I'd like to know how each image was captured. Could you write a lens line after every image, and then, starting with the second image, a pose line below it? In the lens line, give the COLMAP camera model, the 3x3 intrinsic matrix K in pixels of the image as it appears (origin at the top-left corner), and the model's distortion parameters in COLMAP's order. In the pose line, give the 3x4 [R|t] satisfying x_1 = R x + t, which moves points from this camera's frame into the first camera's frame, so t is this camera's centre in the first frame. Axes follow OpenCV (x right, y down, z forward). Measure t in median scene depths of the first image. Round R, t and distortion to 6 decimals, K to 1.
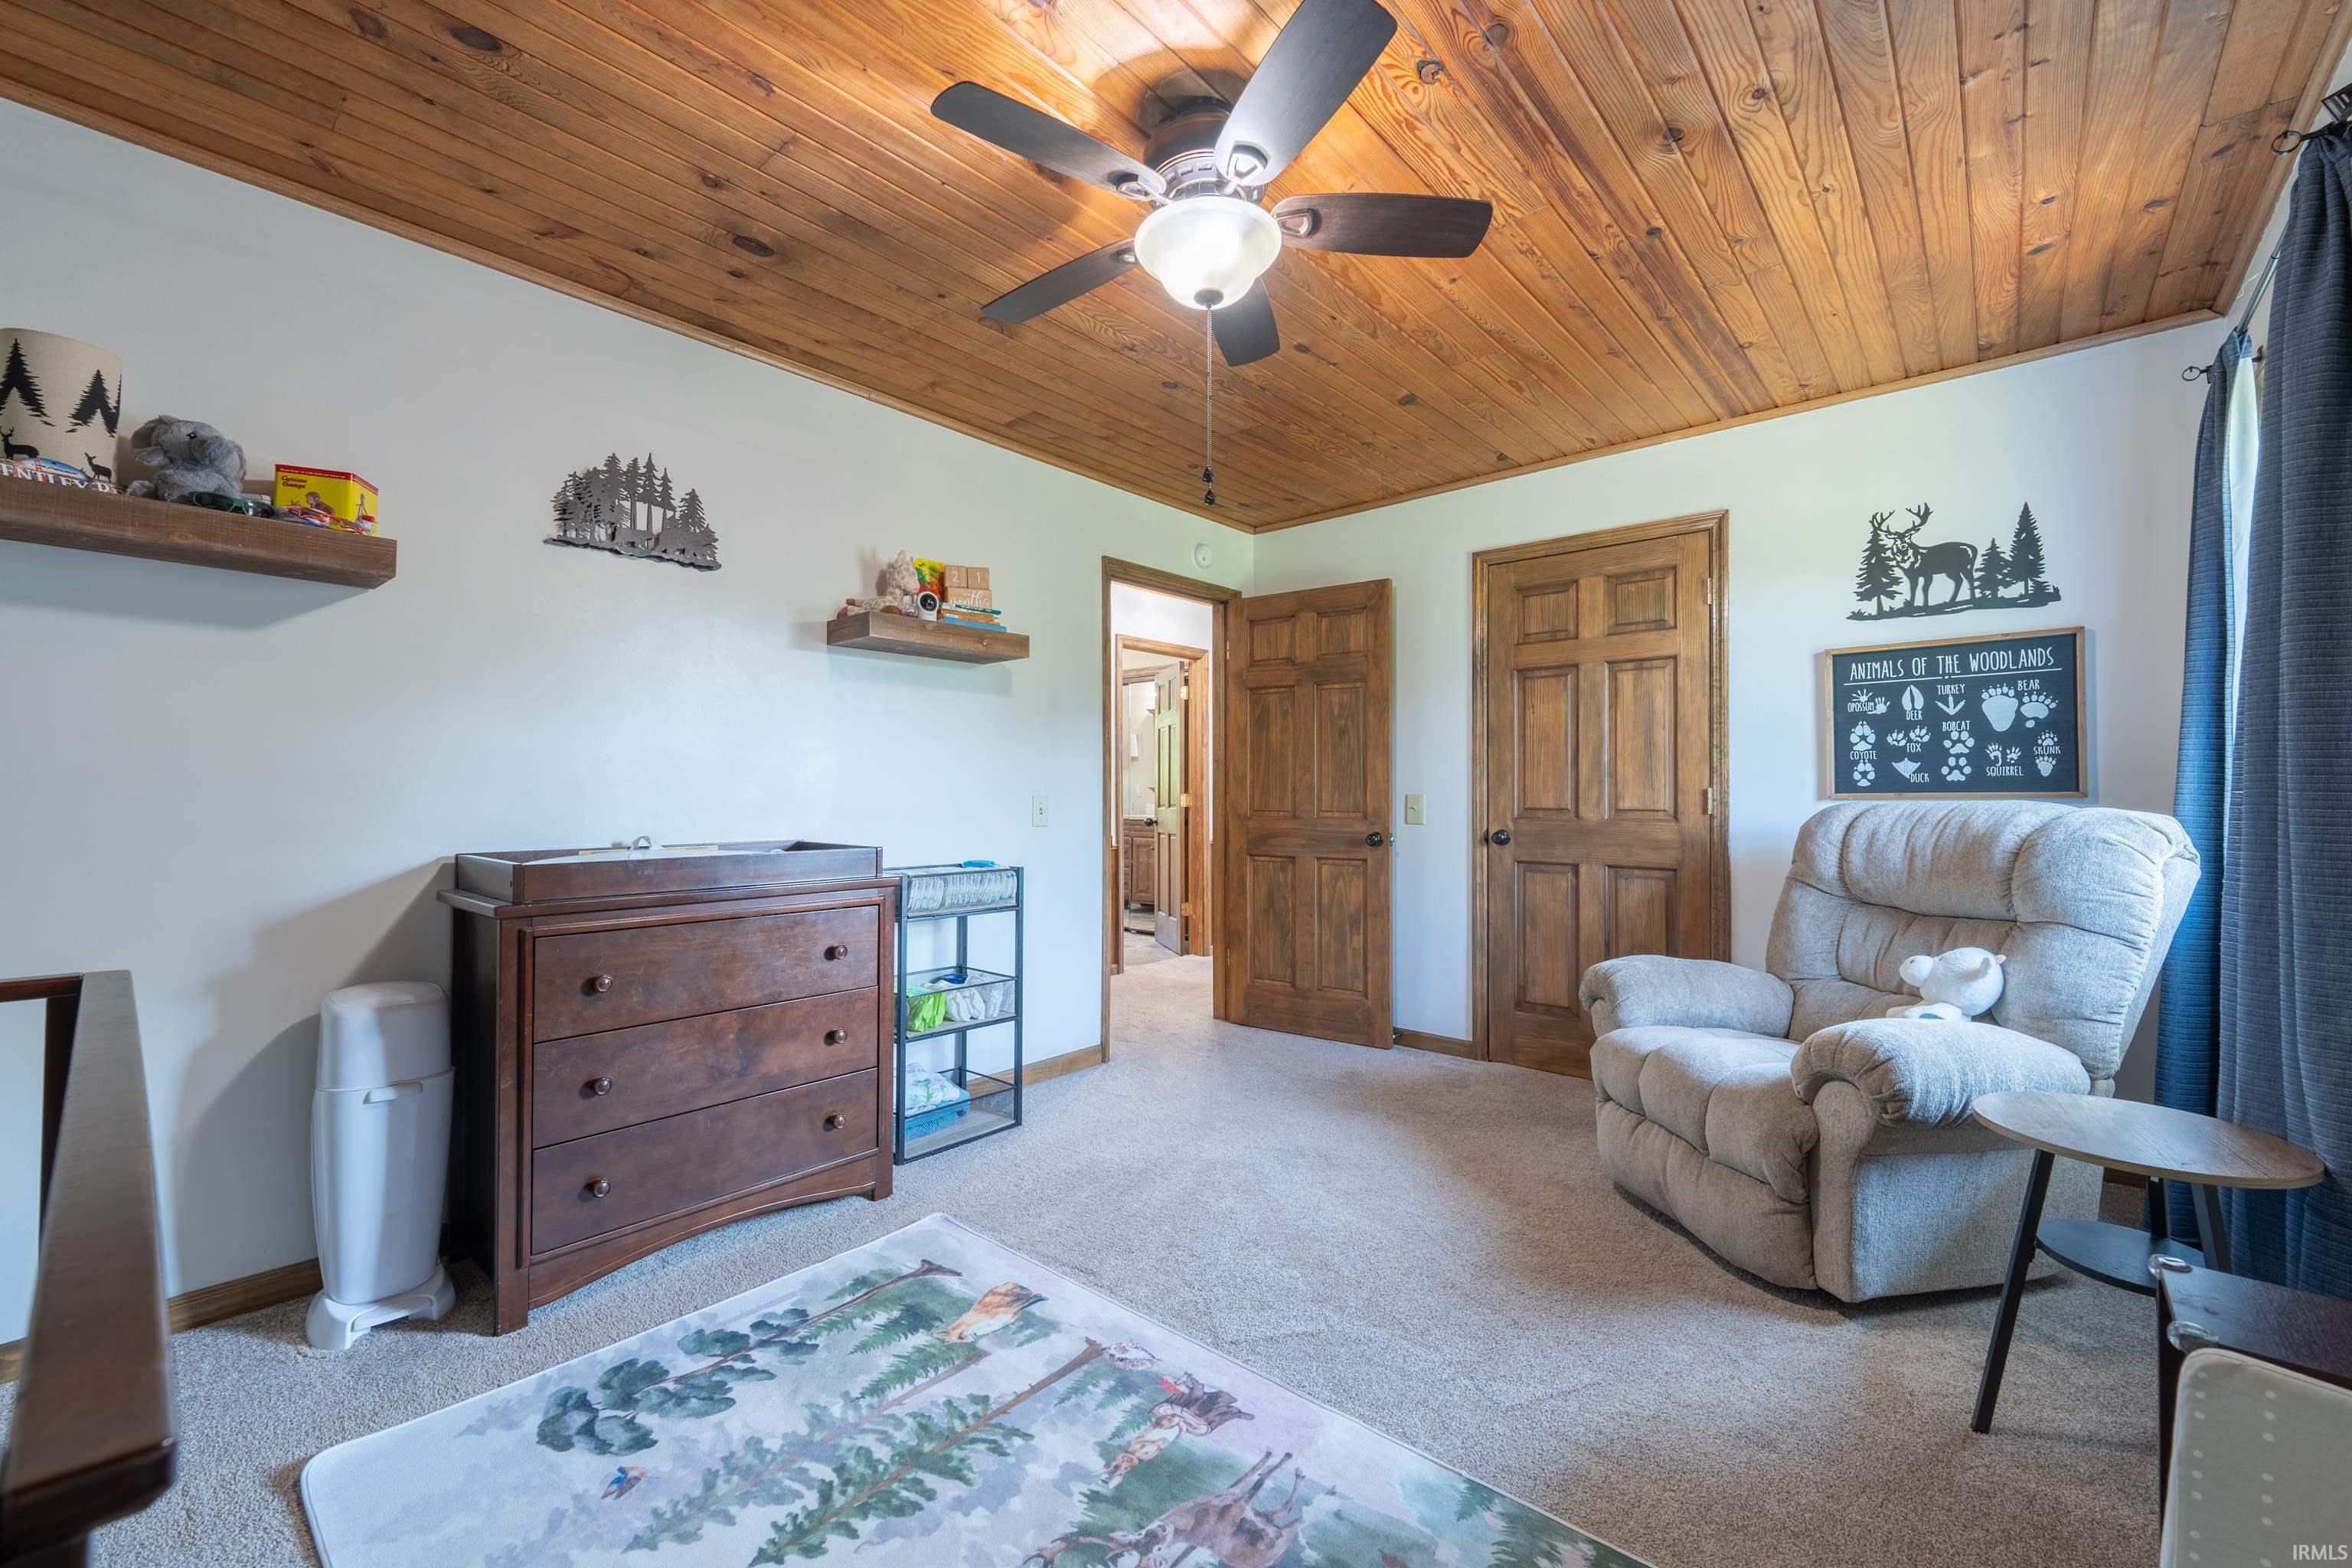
lens RADIAL K [[951.0, 0, 1179.5], [0, 951.0, 788.0], [0, 0, 1]] dist [0.000190, -0.000066]
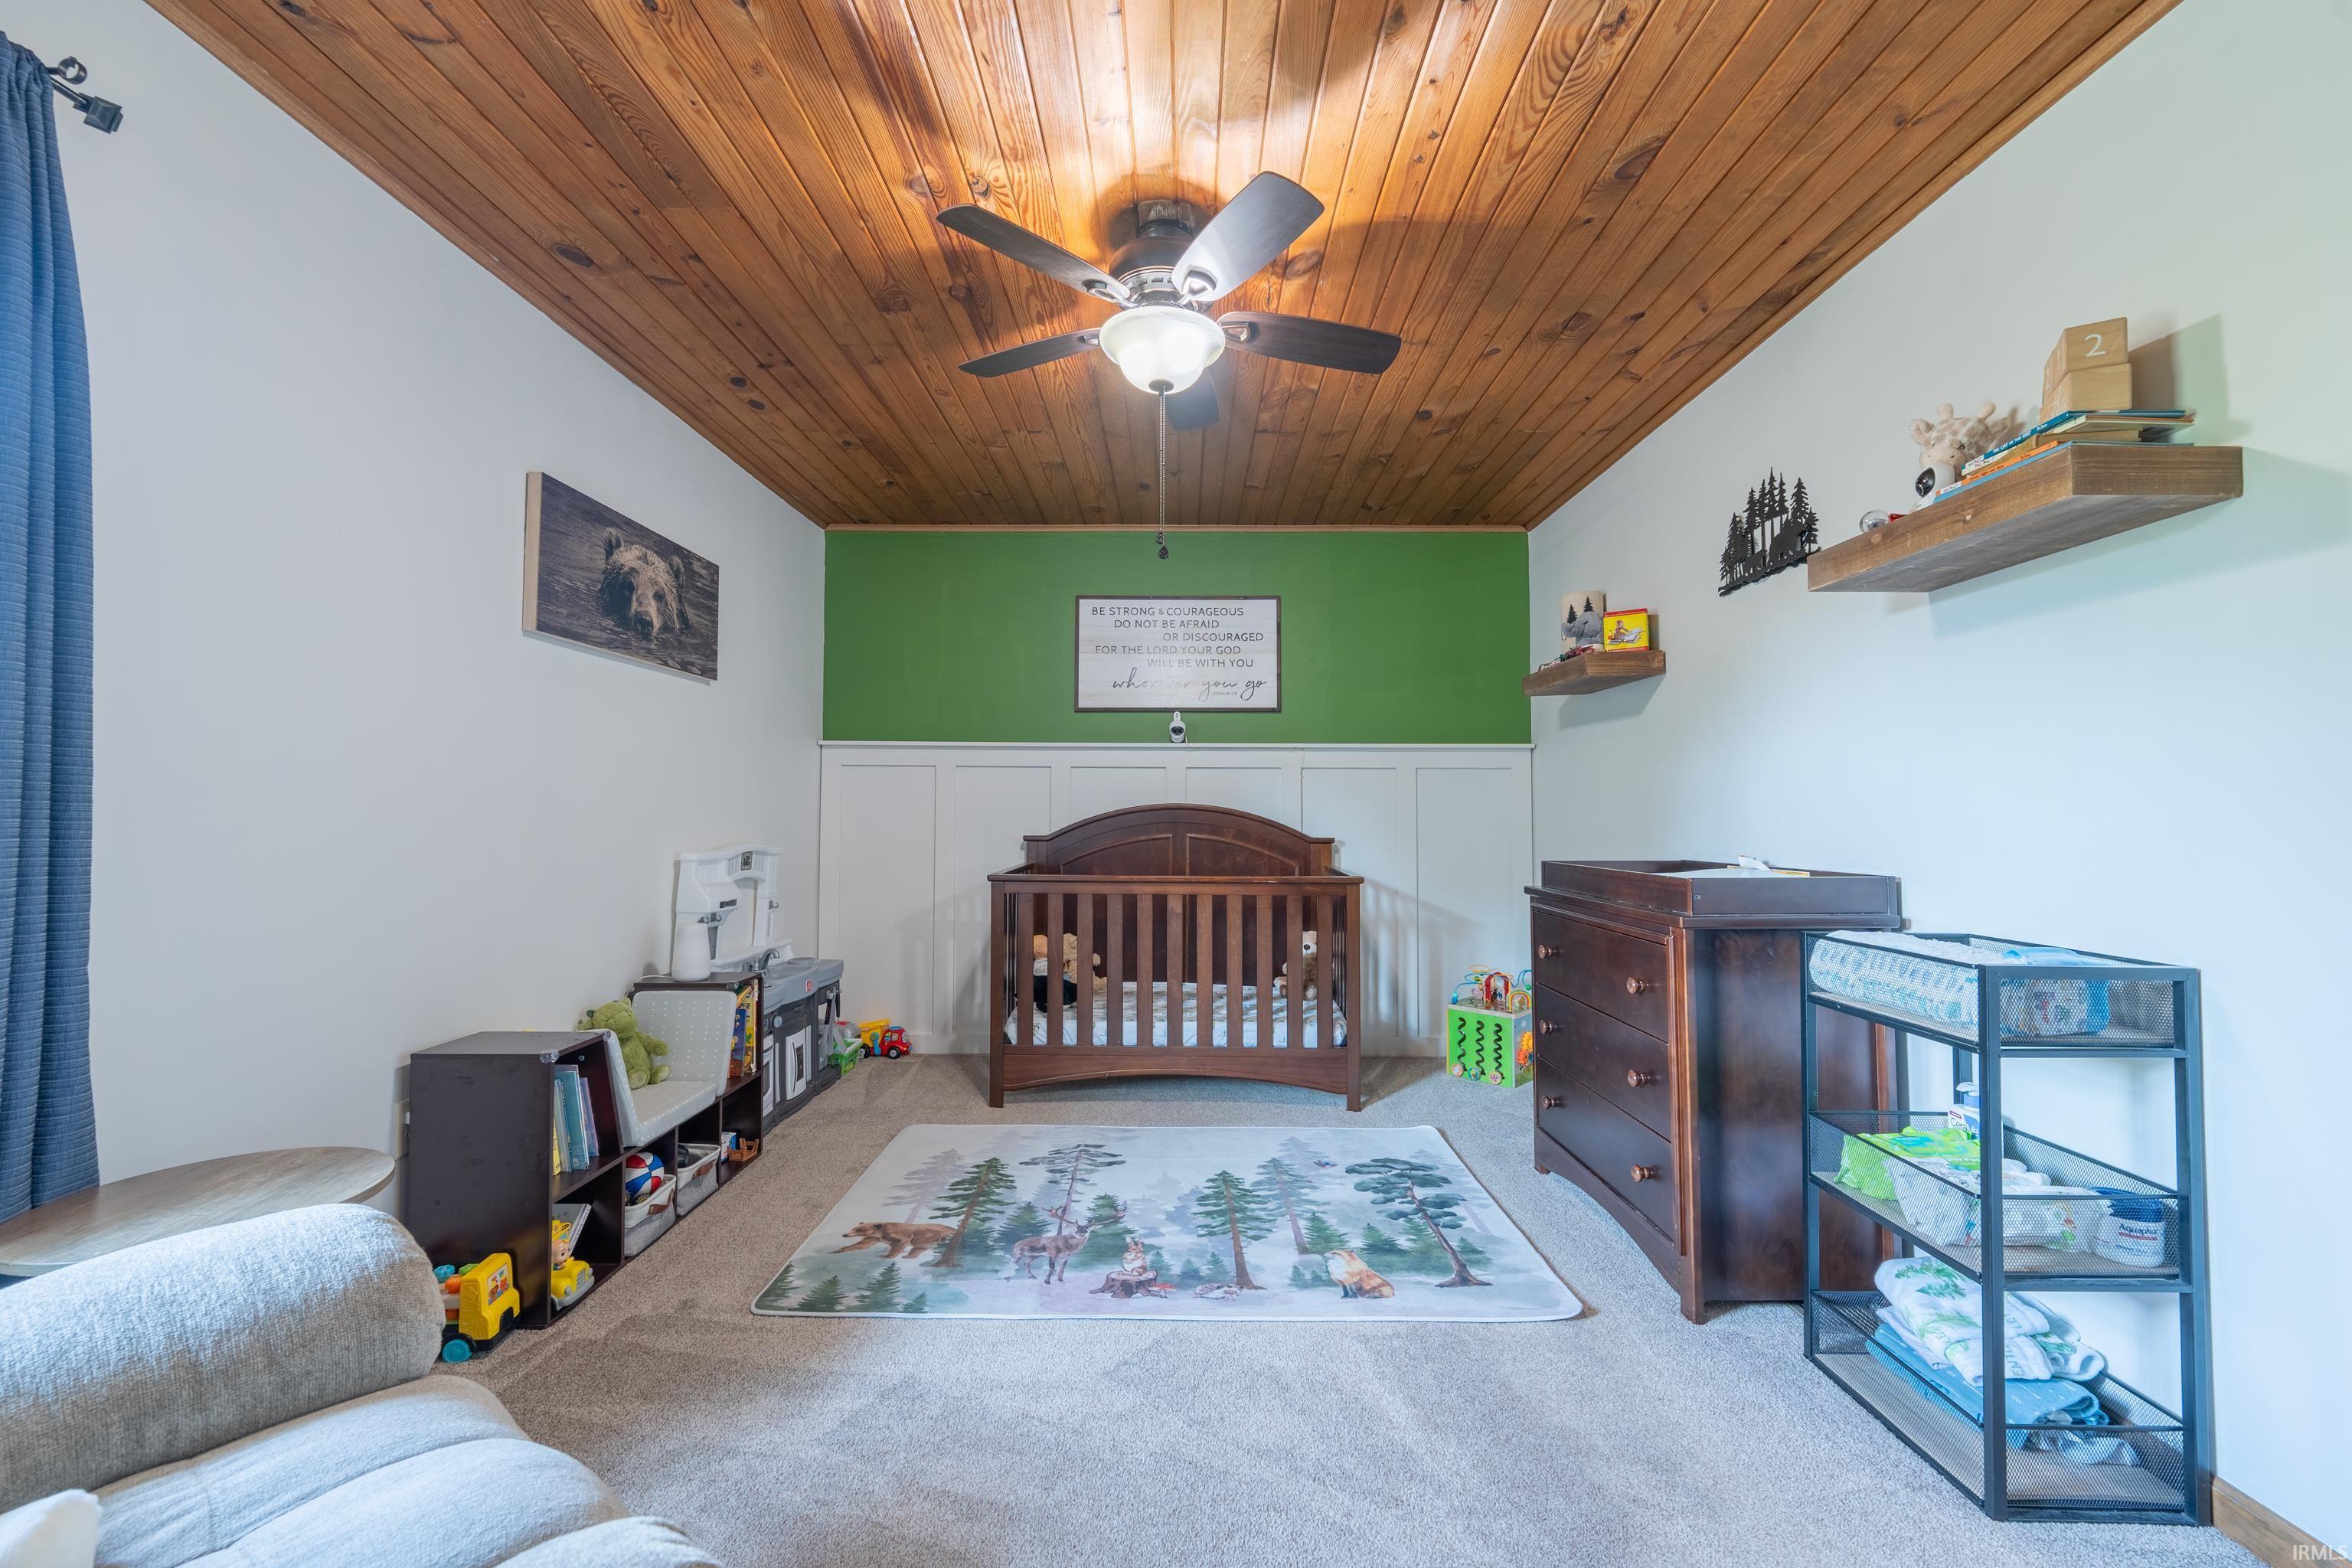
lens RADIAL K [[951.0, 0, 1177.3], [0, 951.0, 797.5], [0, 0, 1]] dist [0.000190, -0.000066]
pose [[-0.755813, -0.015825, -0.654596, 0.790099], [0.000900, 0.999682, -0.025207, 0.019740], [0.654787, -0.019641, -0.755558, 1.932002]]
